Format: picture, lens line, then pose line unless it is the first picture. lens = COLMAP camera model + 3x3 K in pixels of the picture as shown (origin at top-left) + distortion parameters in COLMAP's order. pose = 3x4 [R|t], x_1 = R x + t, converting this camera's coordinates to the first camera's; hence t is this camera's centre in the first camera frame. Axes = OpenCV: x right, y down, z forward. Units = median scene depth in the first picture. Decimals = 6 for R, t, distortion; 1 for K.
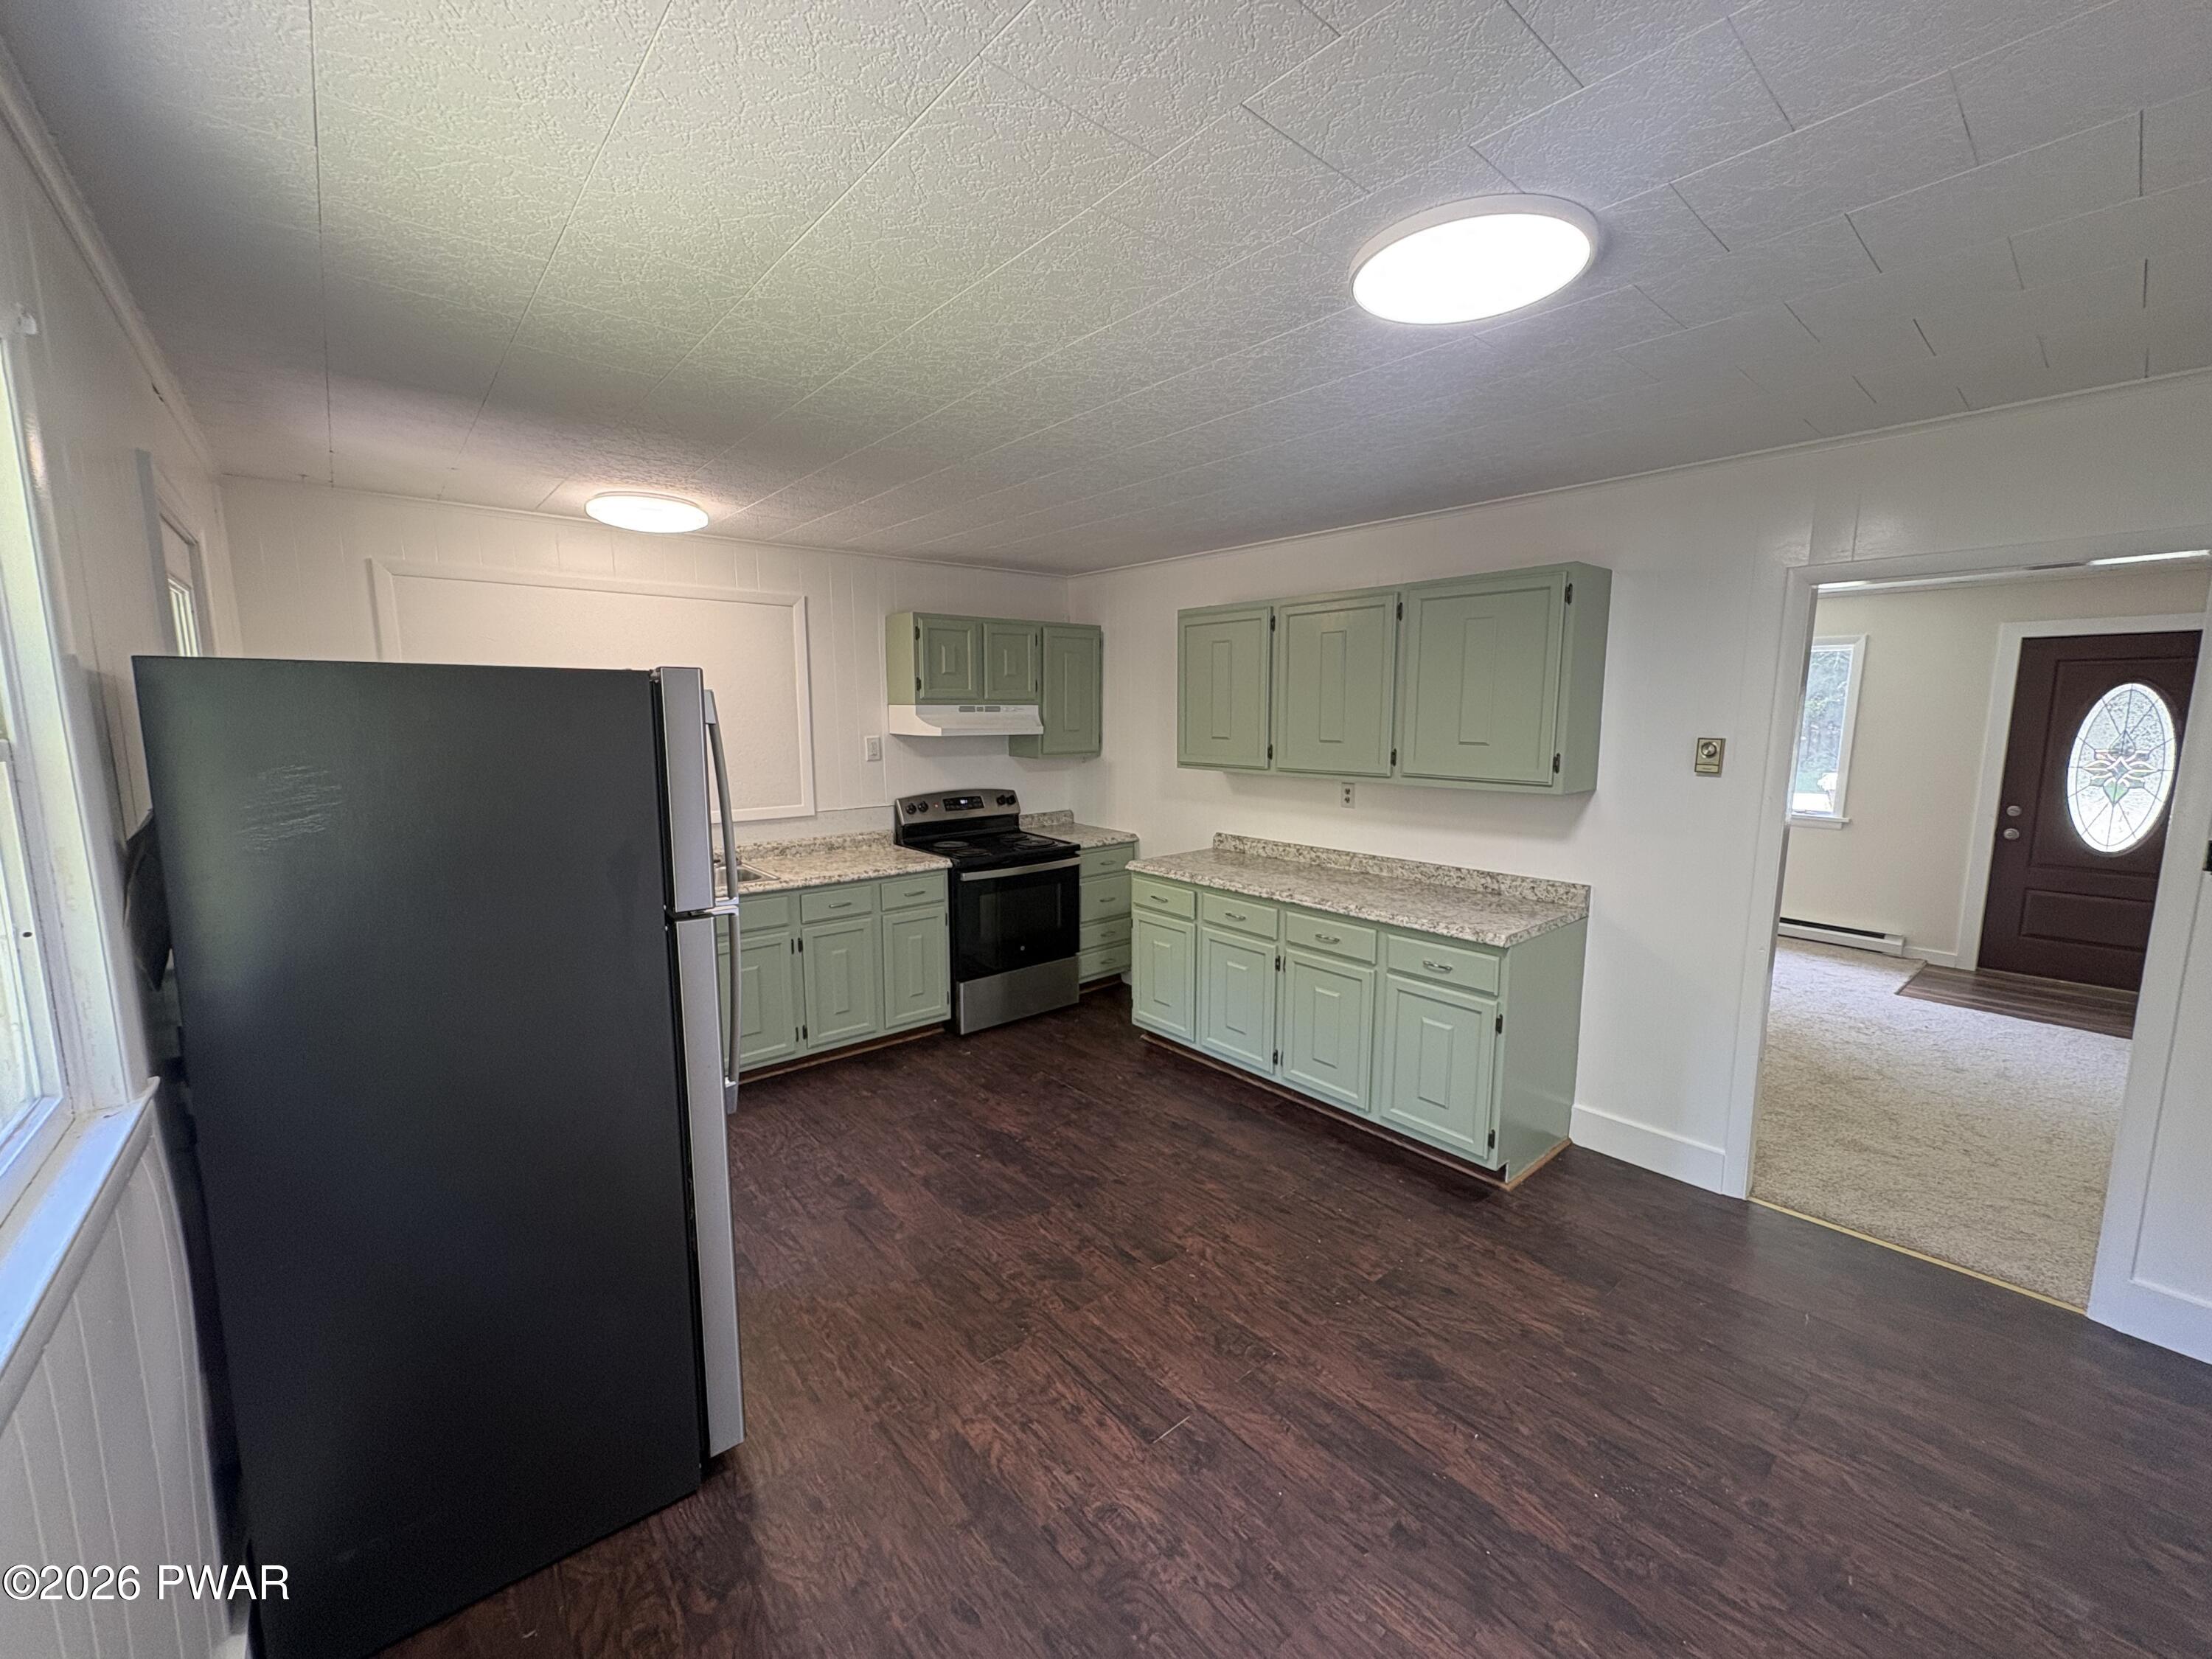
lens RADIAL K [[884.9, 0, 1106.0], [0, 884.9, 829.5], [0, 0, 1]] dist [0.001251, 0.000131]
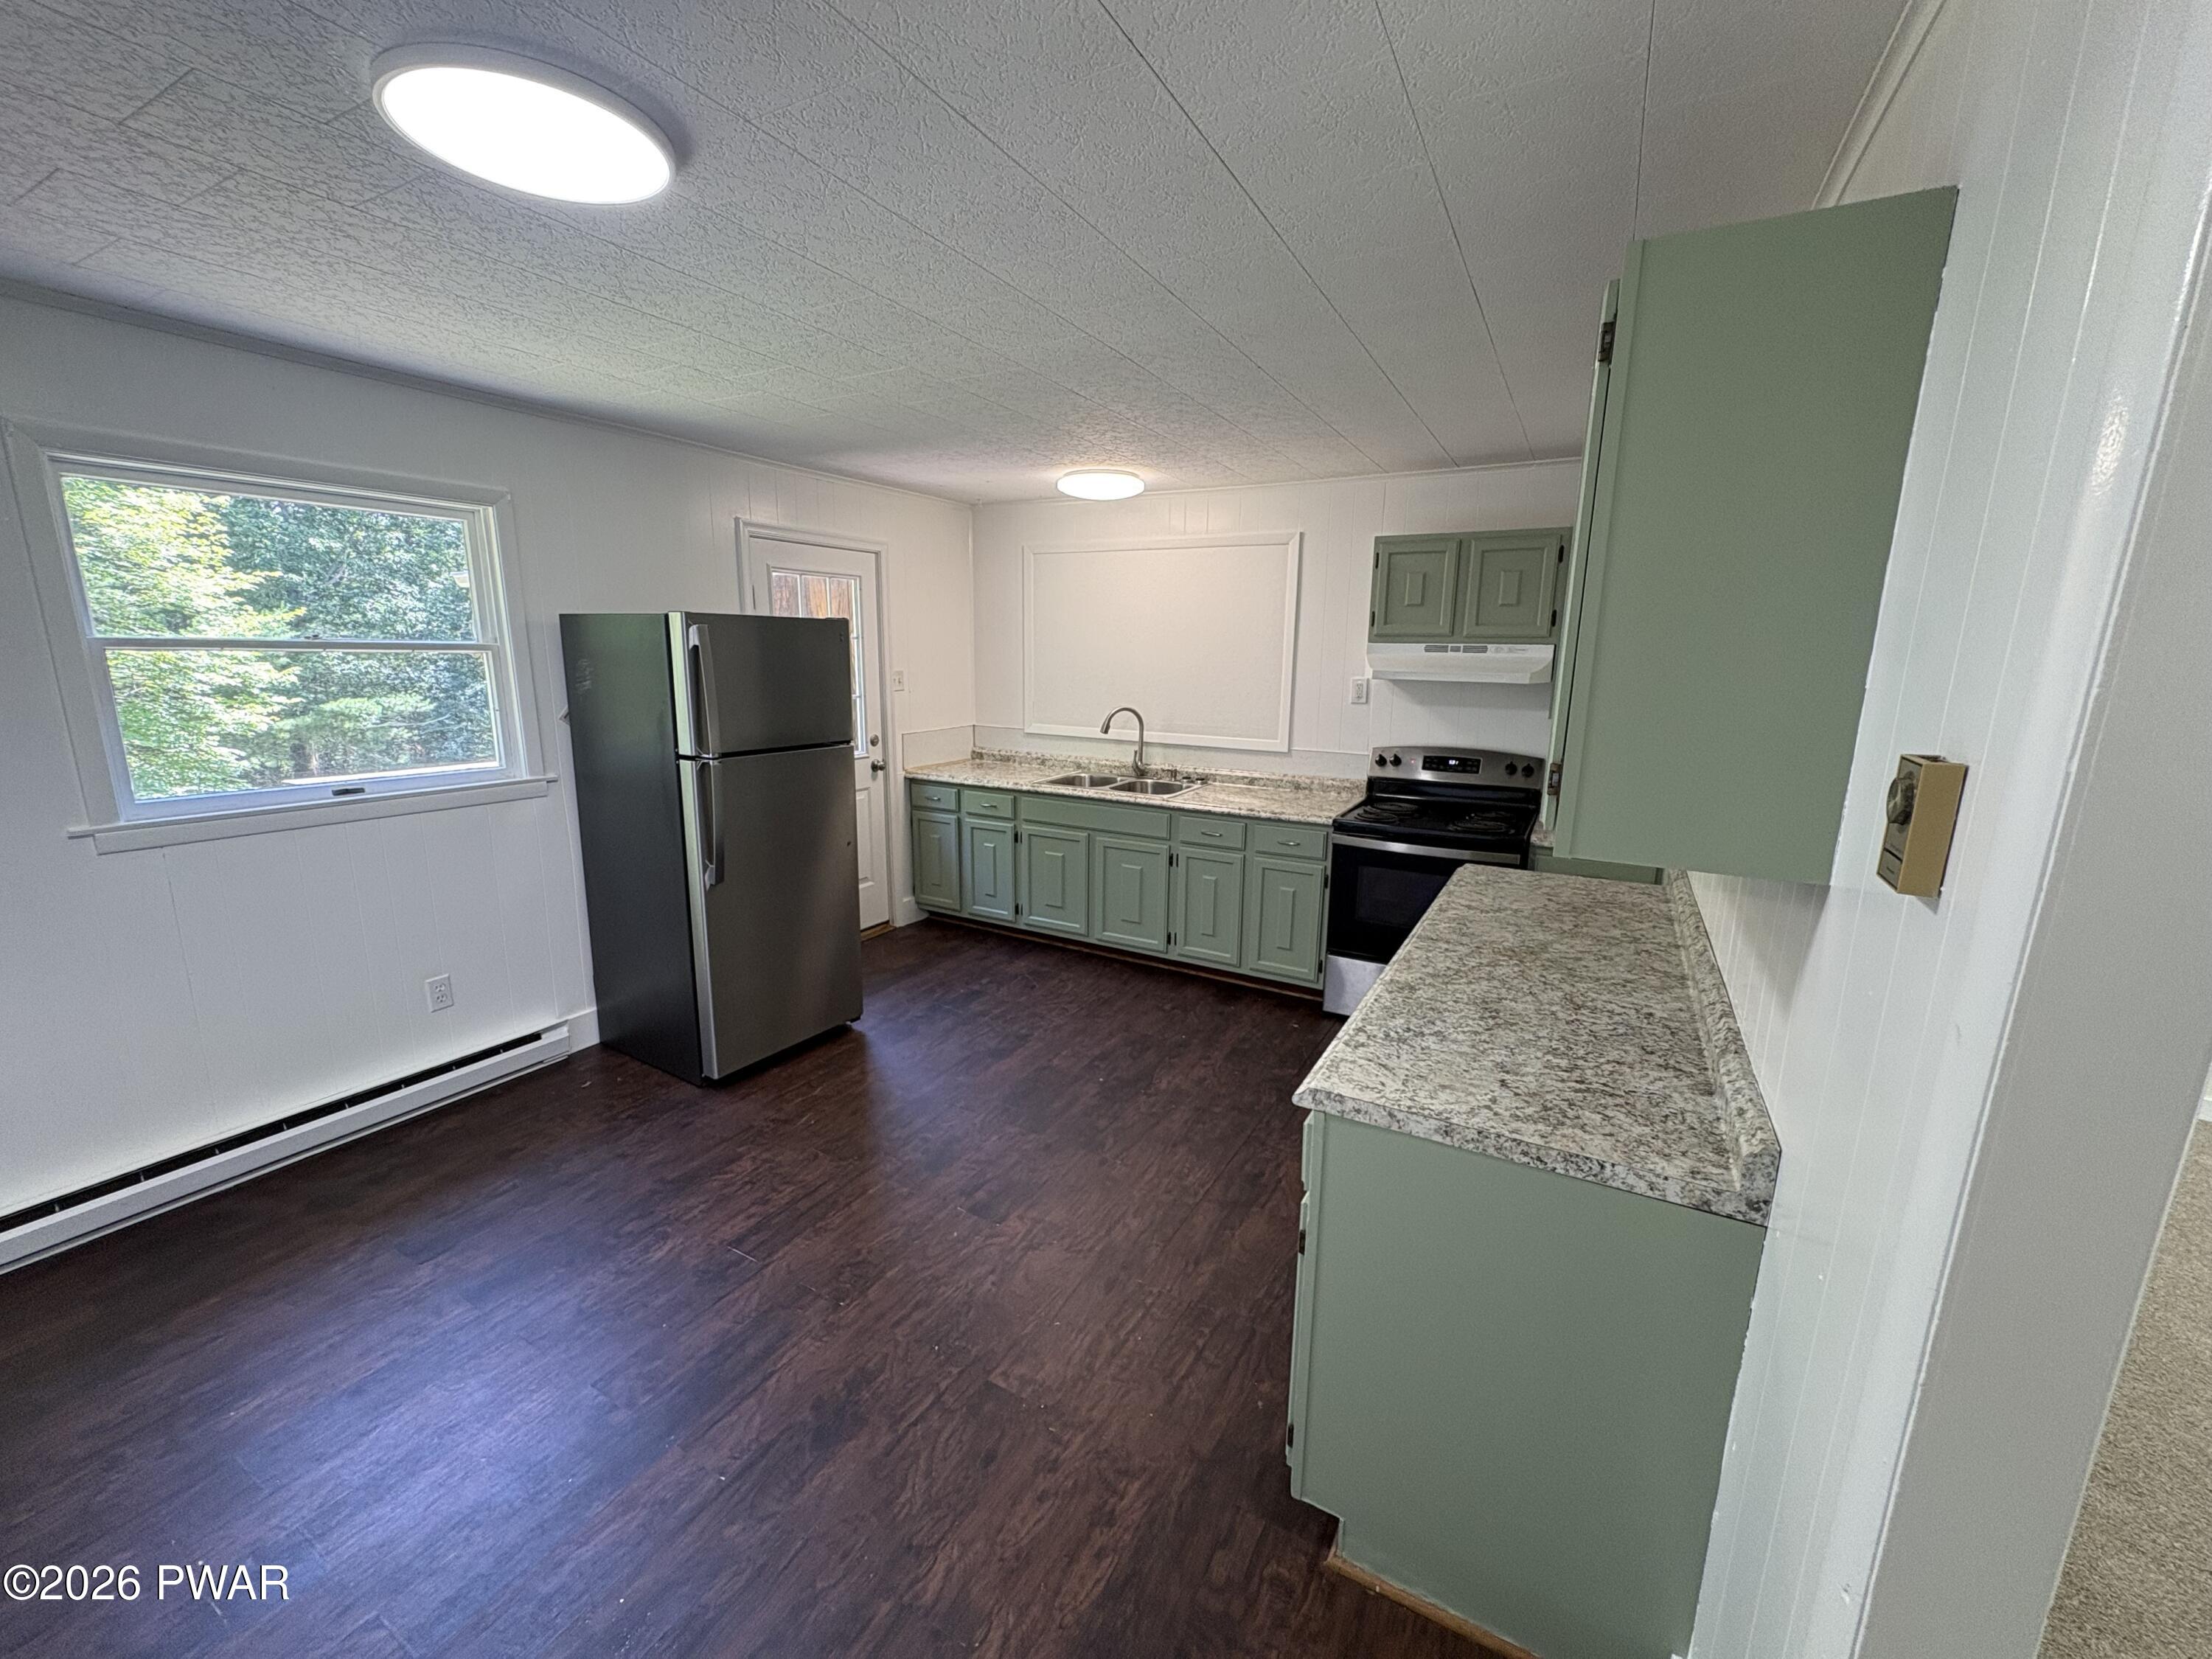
lens RADIAL K [[881.1, 0, 1102.9], [0, 881.1, 833.8], [0, 0, 1]] dist [-0.004374, 0.003879]
pose [[0.344986, 0.200310, -0.916985, 0.606188], [-0.140980, 0.976938, 0.160367, -0.063780], [0.927960, 0.073952, 0.365270, 0.490581]]
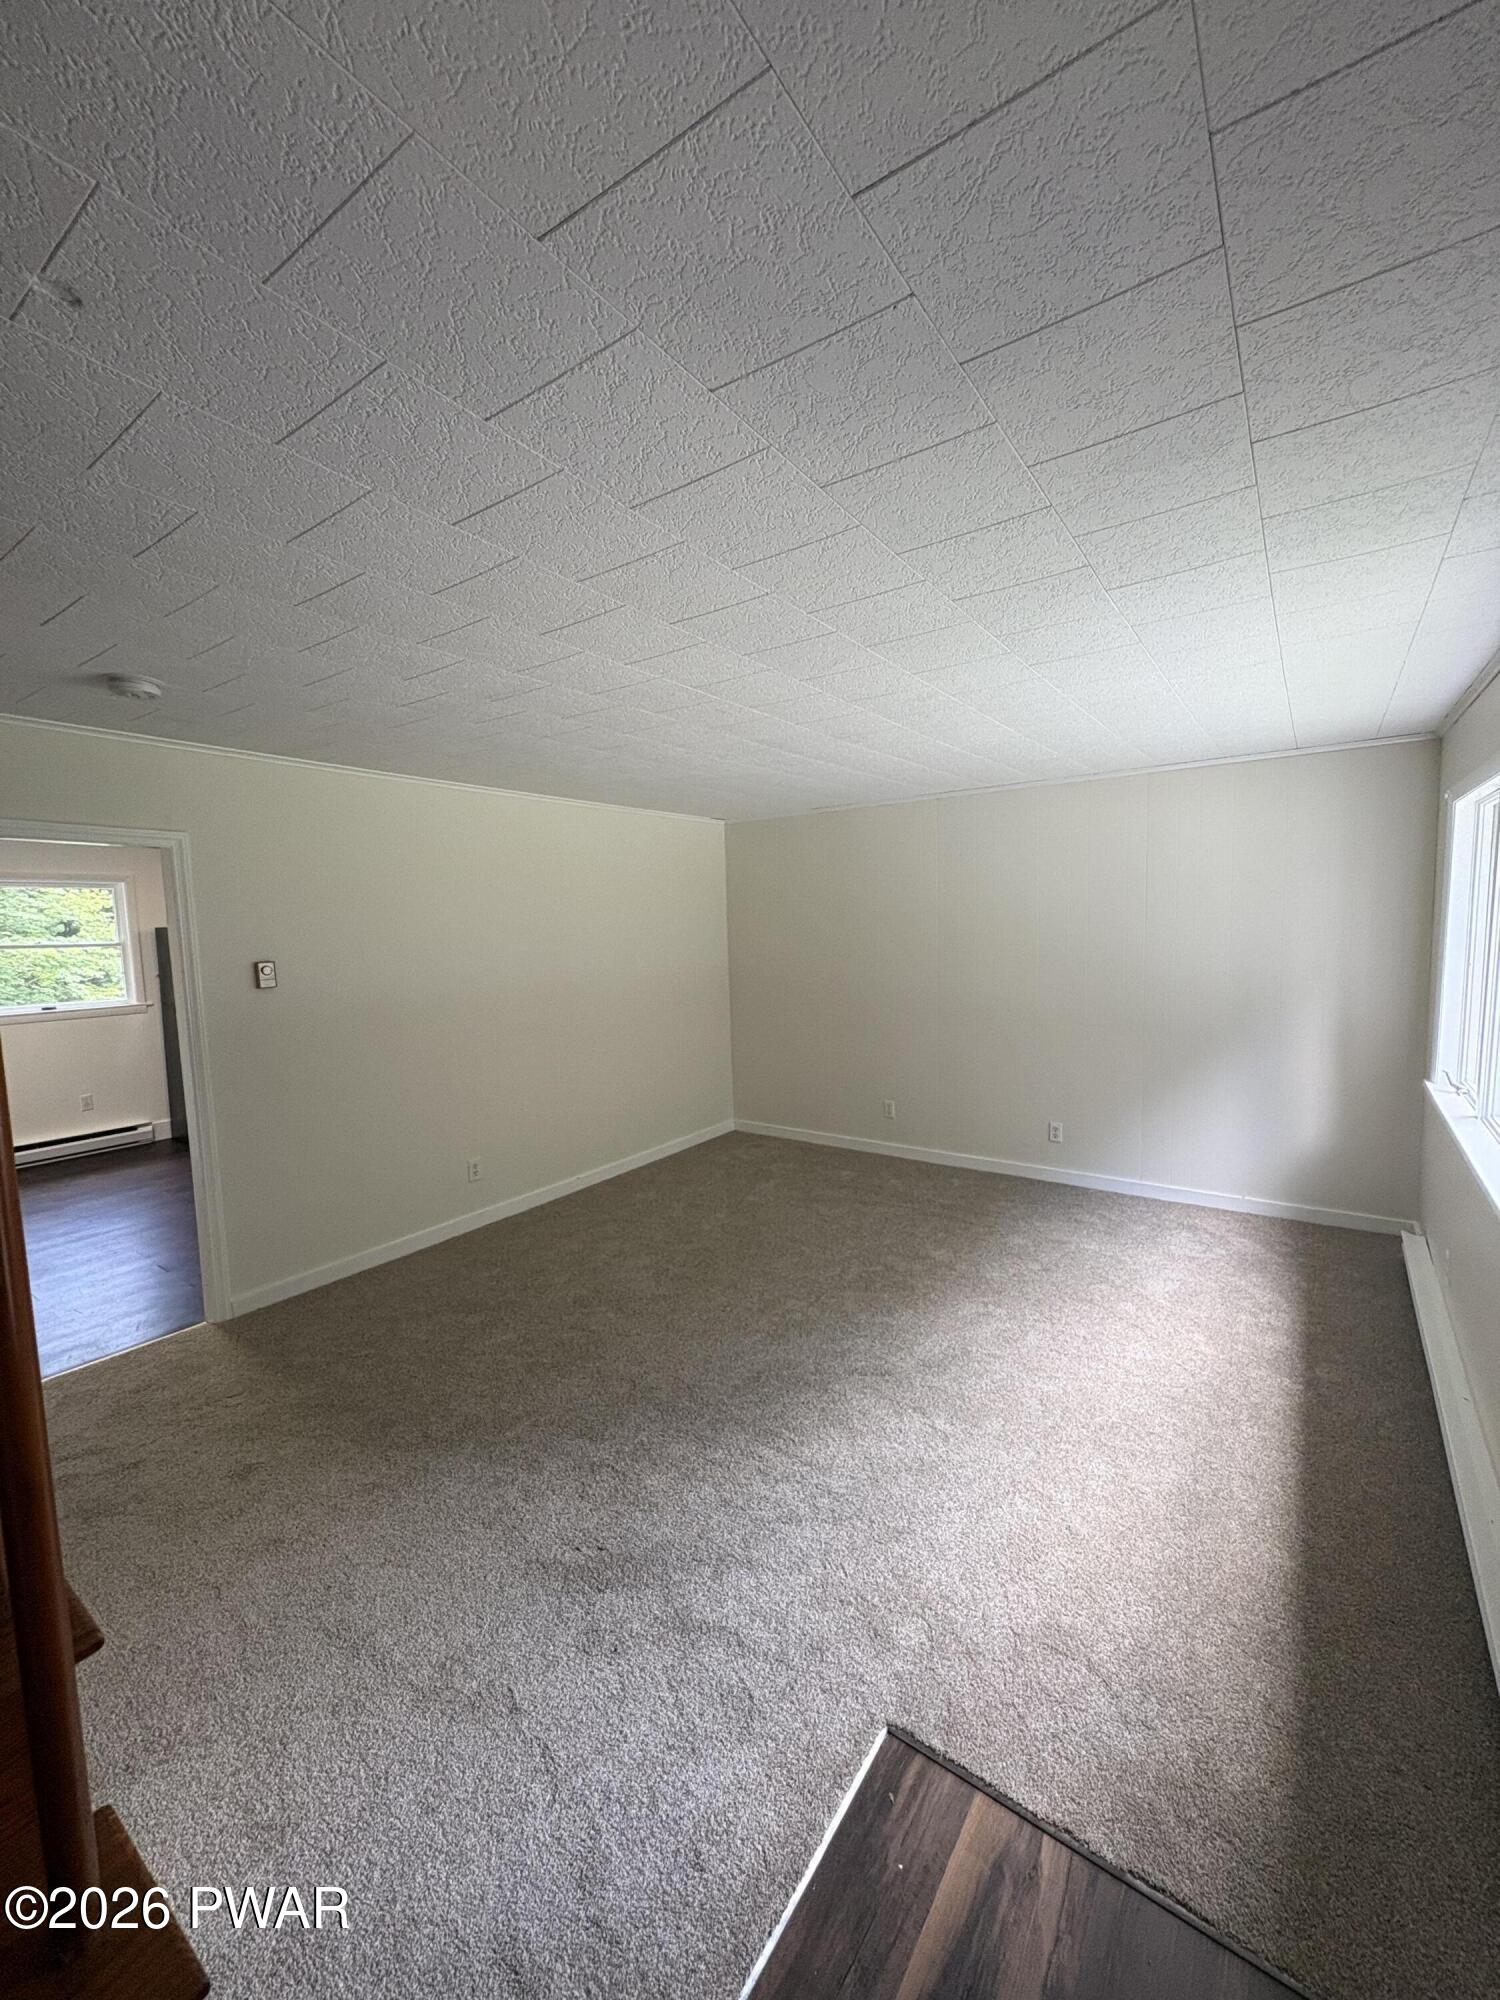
lens RADIAL K [[796.6, 0, 750.0], [0, 796.6, 1000.0], [0, 0, 1]] dist [-0.004374, 0.003879]
pose [[0.244254, 0.087420, -0.965763, 1.458441], [-0.109268, 0.992066, 0.062166, -0.144354], [0.963535, 0.090343, 0.251869, 1.048768]]
